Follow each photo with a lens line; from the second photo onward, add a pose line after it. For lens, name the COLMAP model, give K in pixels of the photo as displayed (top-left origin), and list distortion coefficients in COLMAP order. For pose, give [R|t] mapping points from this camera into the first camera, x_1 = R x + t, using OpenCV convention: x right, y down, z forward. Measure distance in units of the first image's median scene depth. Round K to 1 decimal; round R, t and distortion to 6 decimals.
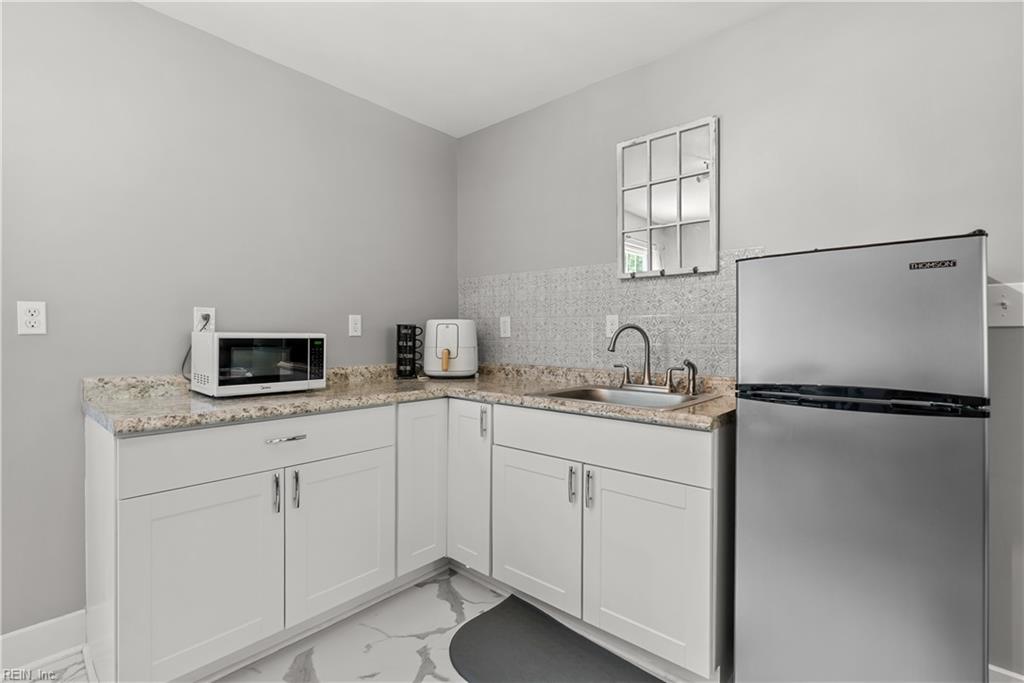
lens RADIAL K [[466.5, 0, 514.9], [0, 466.5, 336.1], [0, 0, 1]] dist [-0.001464, 0.000460]
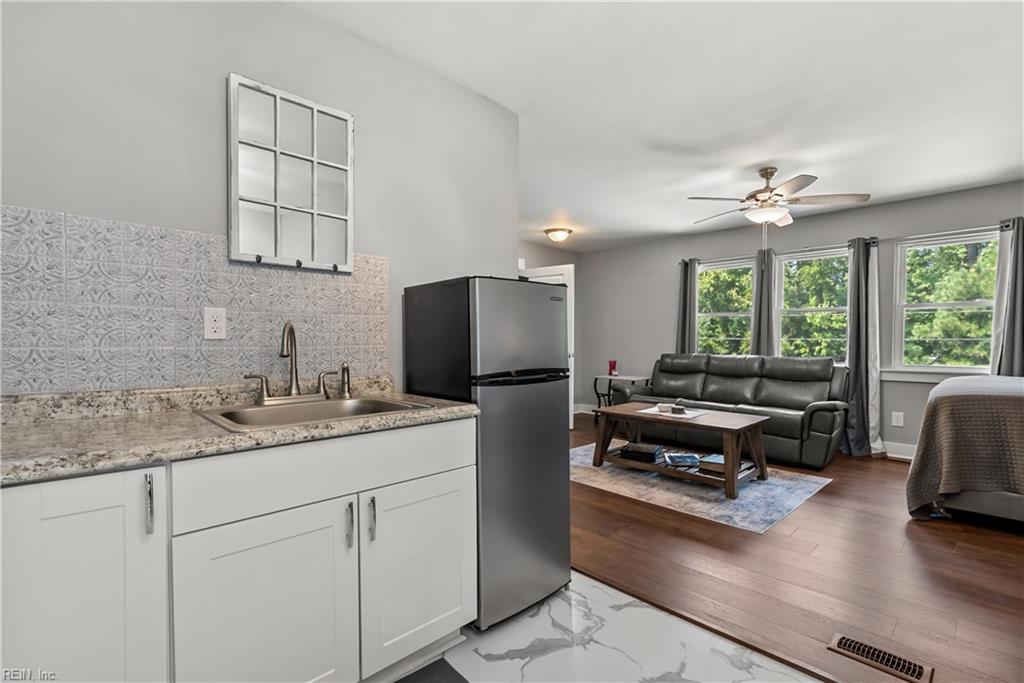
lens RADIAL K [[480.8, 0, 512.0], [0, 480.8, 341.5], [0, 0, 1]] dist [0.000681, 0.000231]
pose [[0.083811, -0.008852, 0.996442, -0.557309], [-0.001847, 0.999957, 0.009039, -0.000798], [-0.996480, -0.002598, 0.083791, 0.552480]]
